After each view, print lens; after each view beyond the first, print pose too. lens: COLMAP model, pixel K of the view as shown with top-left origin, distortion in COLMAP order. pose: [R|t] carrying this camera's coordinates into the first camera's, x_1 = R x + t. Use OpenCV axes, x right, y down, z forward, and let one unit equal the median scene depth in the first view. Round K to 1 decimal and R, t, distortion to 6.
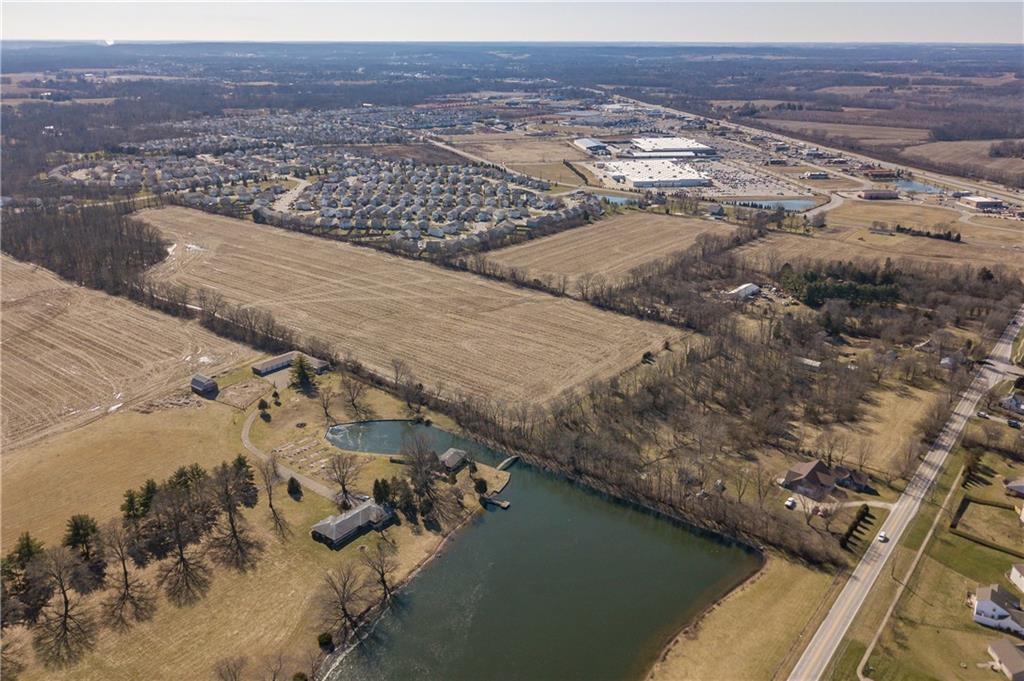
lens RADIAL K [[801.6, 0, 514.6], [0, 801.6, 338.6], [0, 0, 1]] dist [0.007114, -0.010522]
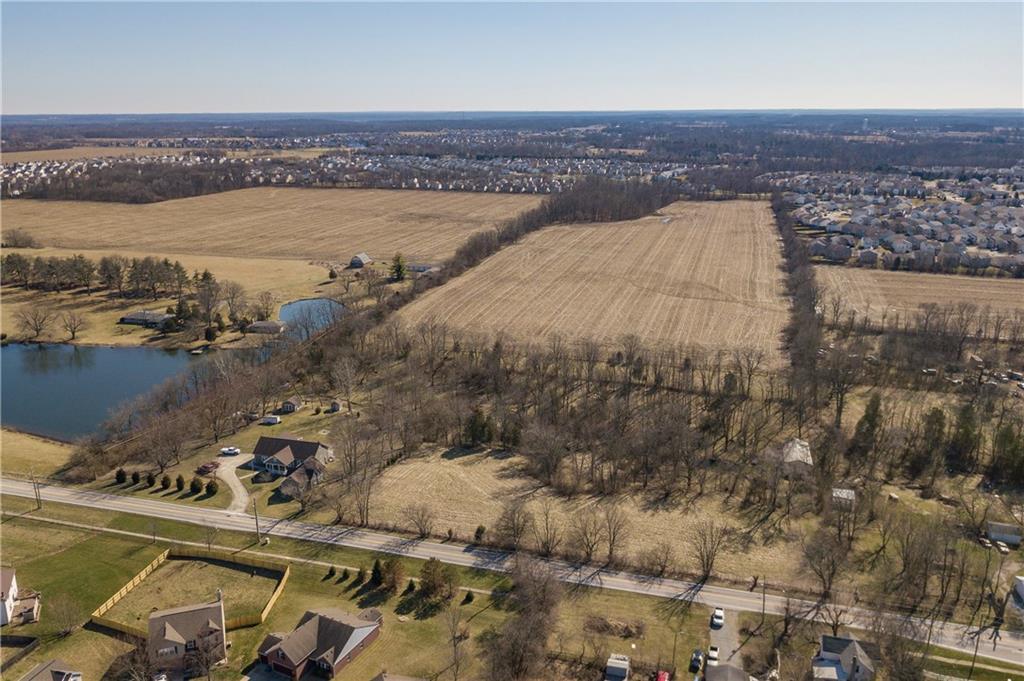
lens RADIAL K [[812.7, 0, 512.0], [0, 812.7, 340.5], [0, 0, 1]] dist [0.003762, -0.005922]
pose [[0.391845, 0.241771, -0.887696, 0.837907], [-0.311139, 0.942828, 0.119445, -0.052700], [0.865823, 0.229393, 0.444667, 0.656714]]
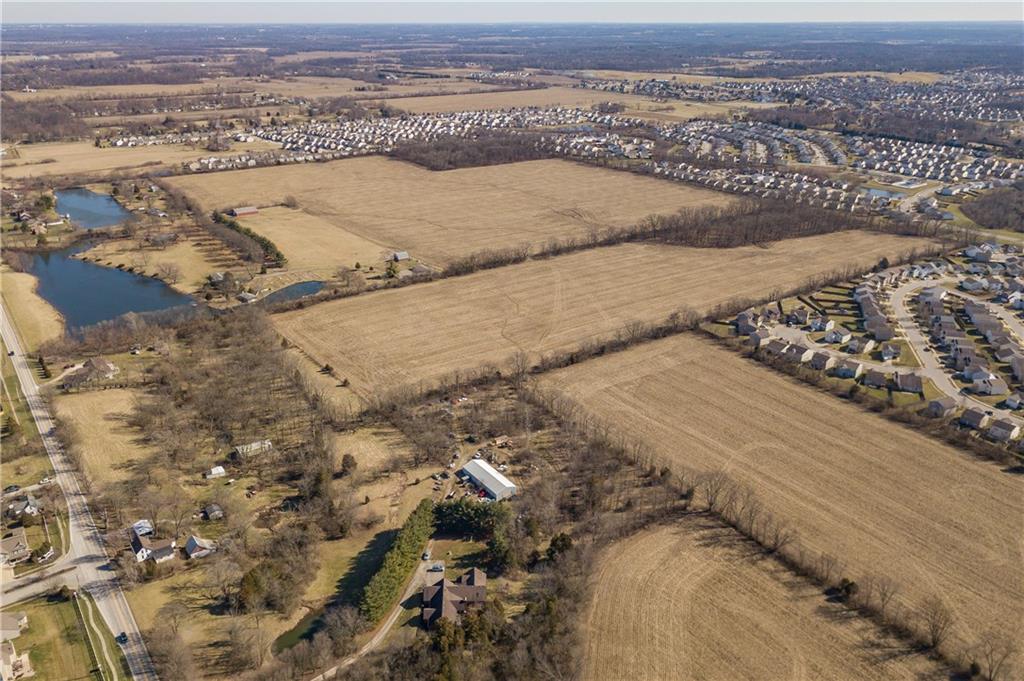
lens RADIAL K [[801.6, 0, 514.6], [0, 801.6, 338.6], [0, 0, 1]] dist [0.007114, -0.010522]
pose [[-0.275121, 0.357191, -0.892594, 1.185444], [-0.335604, 0.834338, 0.437321, -0.647424], [0.900932, 0.419874, -0.109669, 1.481152]]
